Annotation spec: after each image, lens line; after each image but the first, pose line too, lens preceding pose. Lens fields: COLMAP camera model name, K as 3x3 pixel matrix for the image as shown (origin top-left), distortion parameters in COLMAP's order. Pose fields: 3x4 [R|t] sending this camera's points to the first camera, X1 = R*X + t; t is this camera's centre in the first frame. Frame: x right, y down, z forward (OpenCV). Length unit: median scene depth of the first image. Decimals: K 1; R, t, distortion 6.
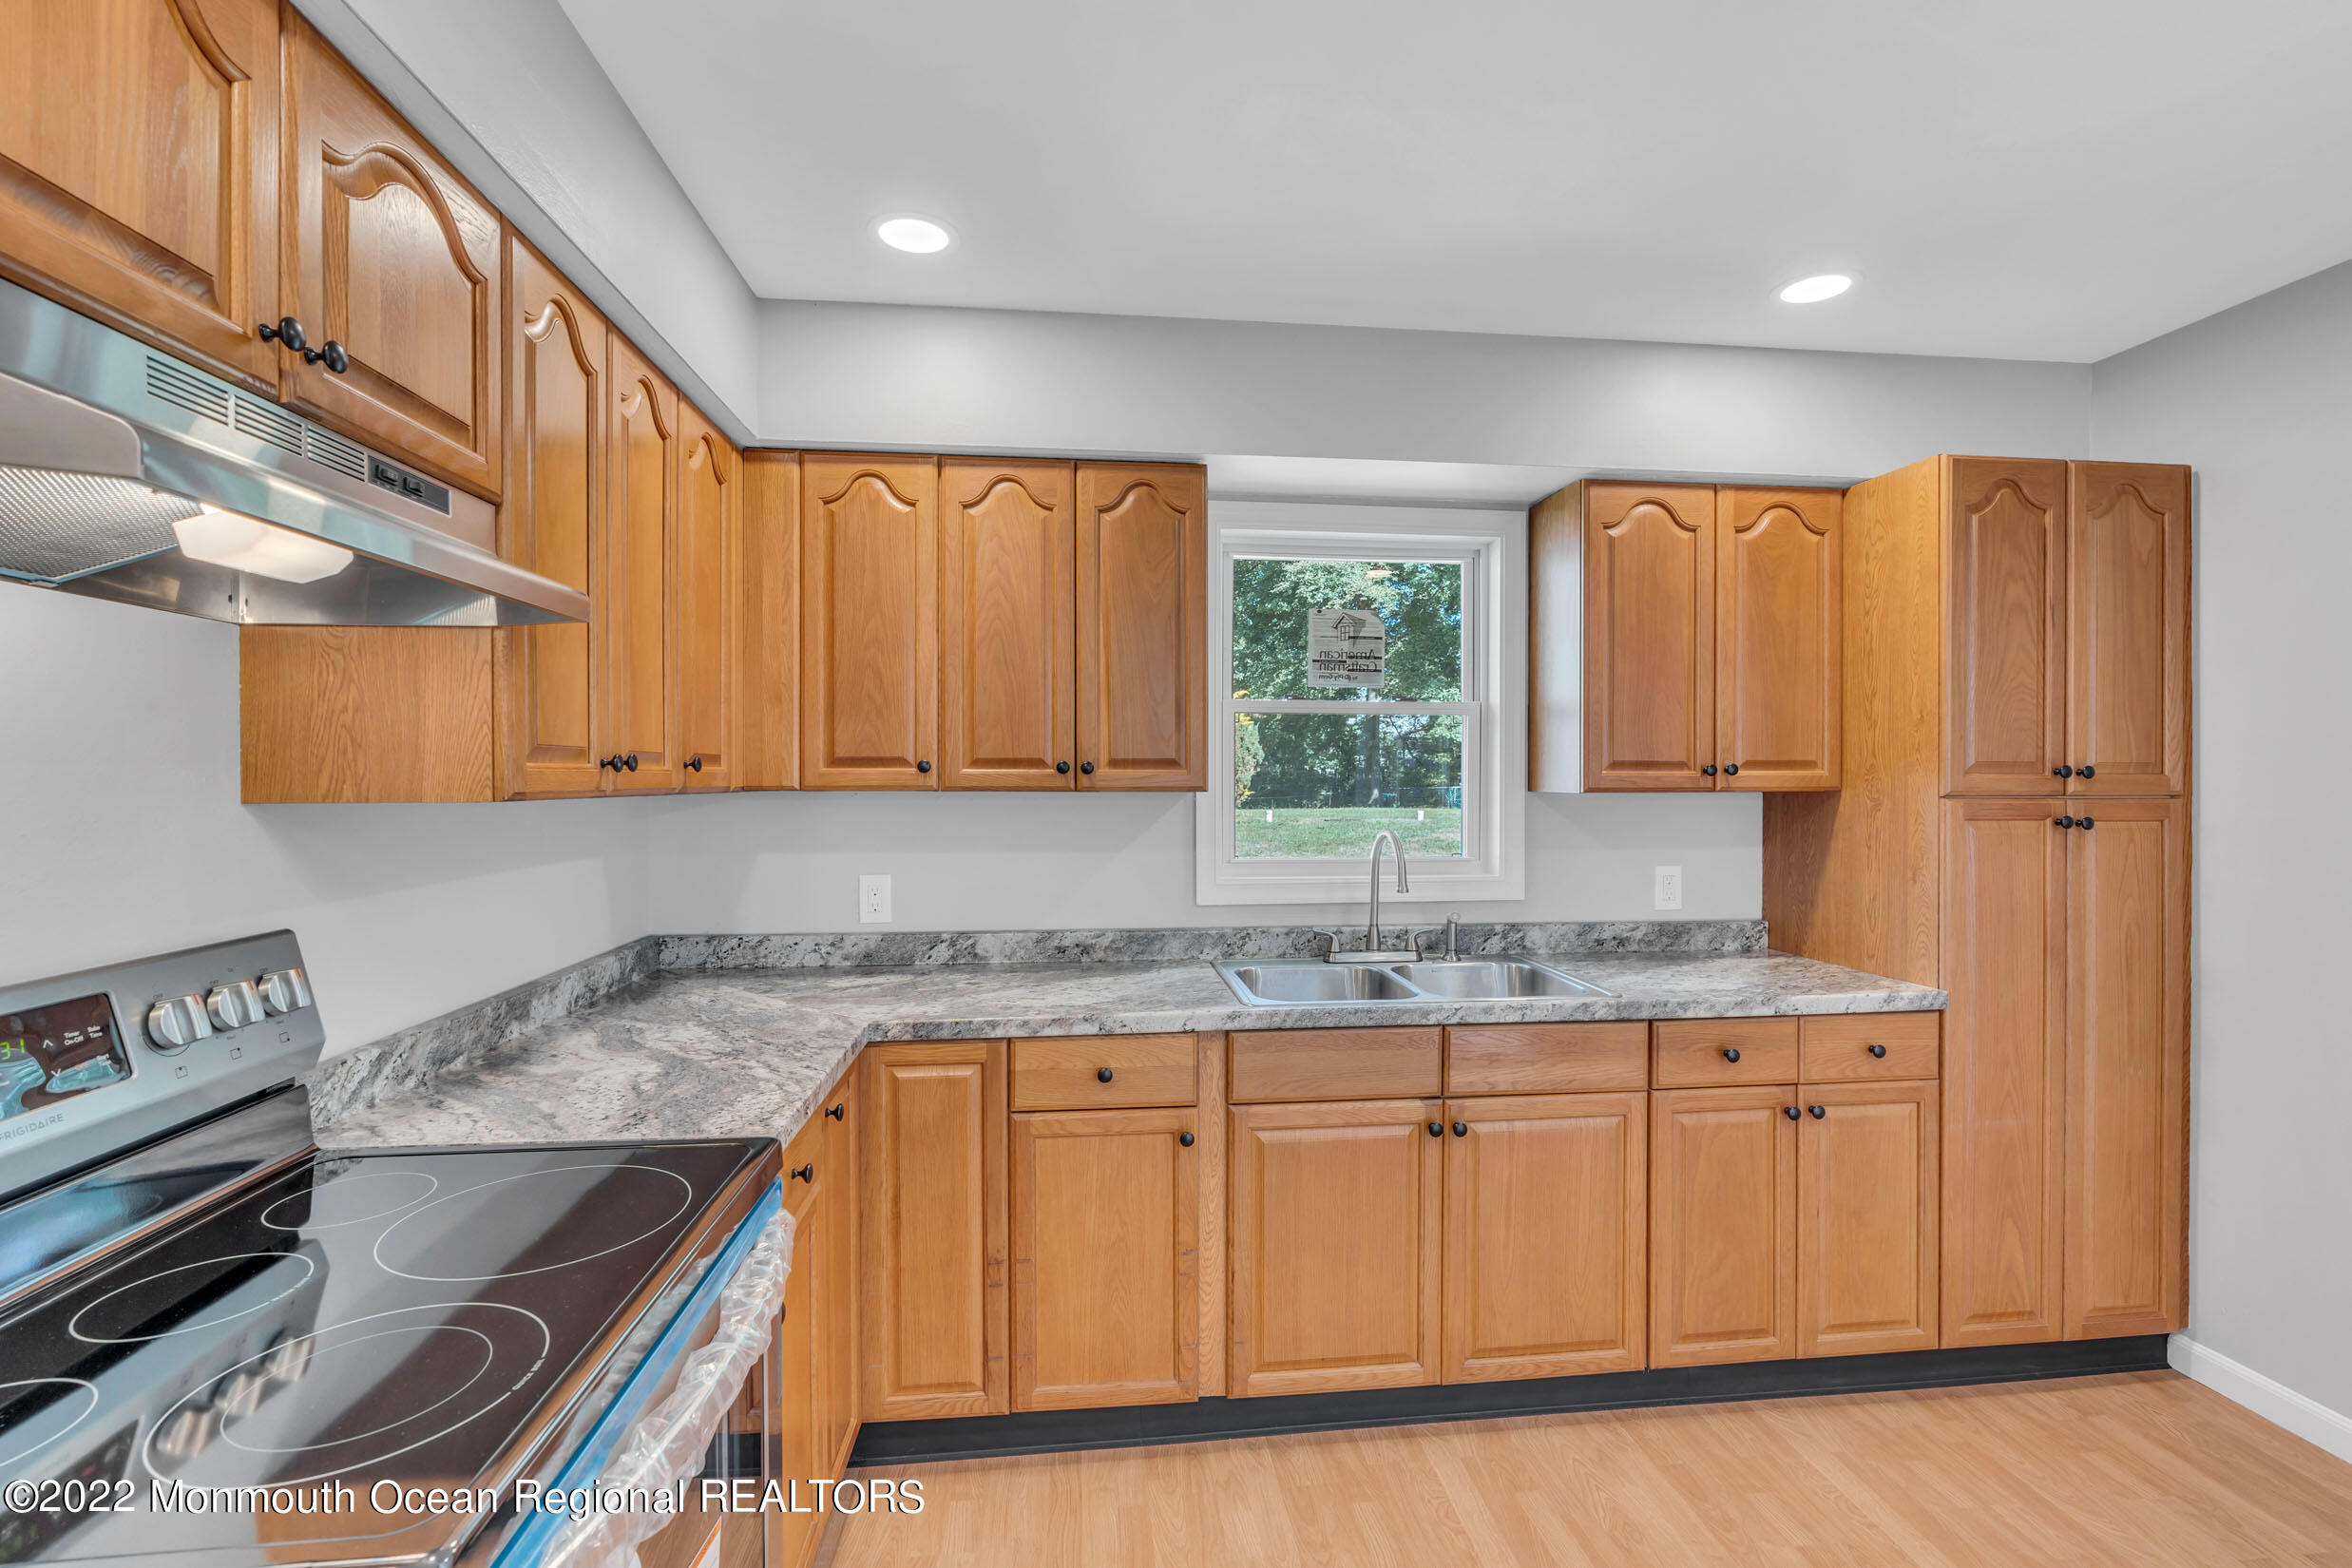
lens RADIAL K [[1071.8, 0, 1176.7], [0, 1071.8, 779.7], [0, 0, 1]] dist [-0.000016, 0.001863]
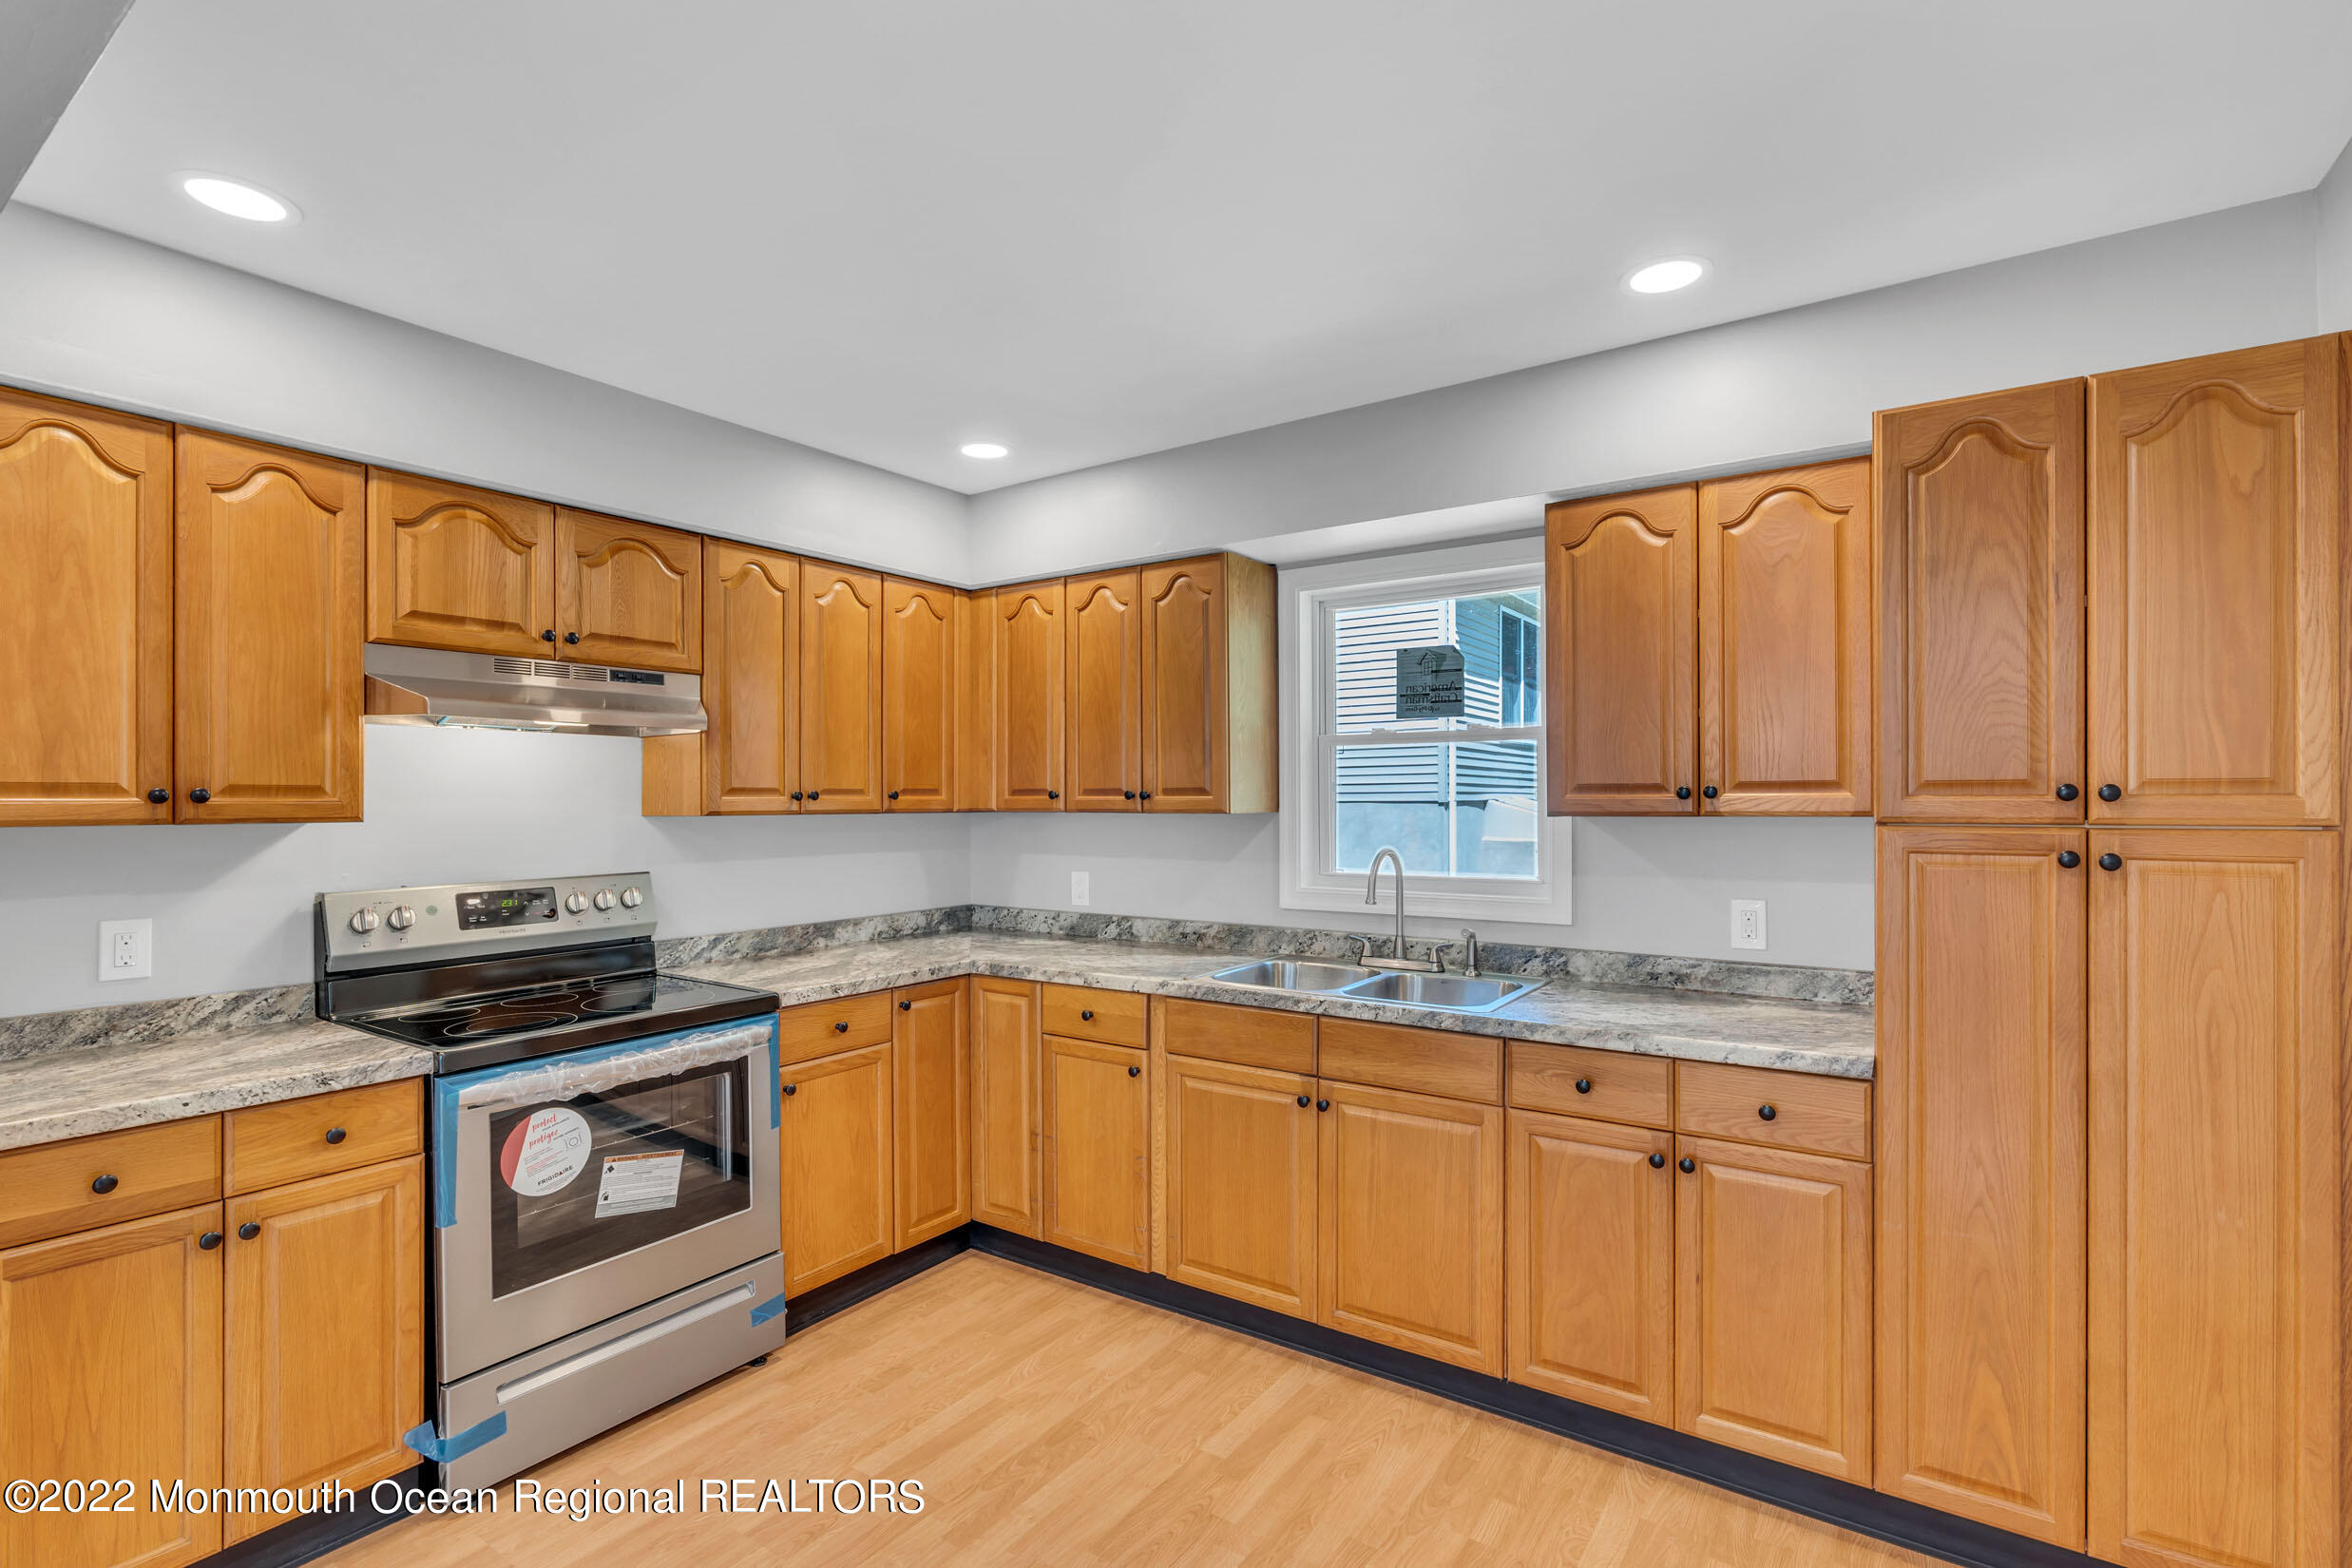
lens RADIAL K [[1071.8, 0, 1178.9], [0, 1071.8, 797.6], [0, 0, 1]] dist [-0.000016, 0.001863]
pose [[0.756083, -0.004962, -0.654457, 0.844955], [0.001512, 0.999982, -0.005835, -0.000208], [0.654474, 0.003422, 0.756077, 0.019609]]
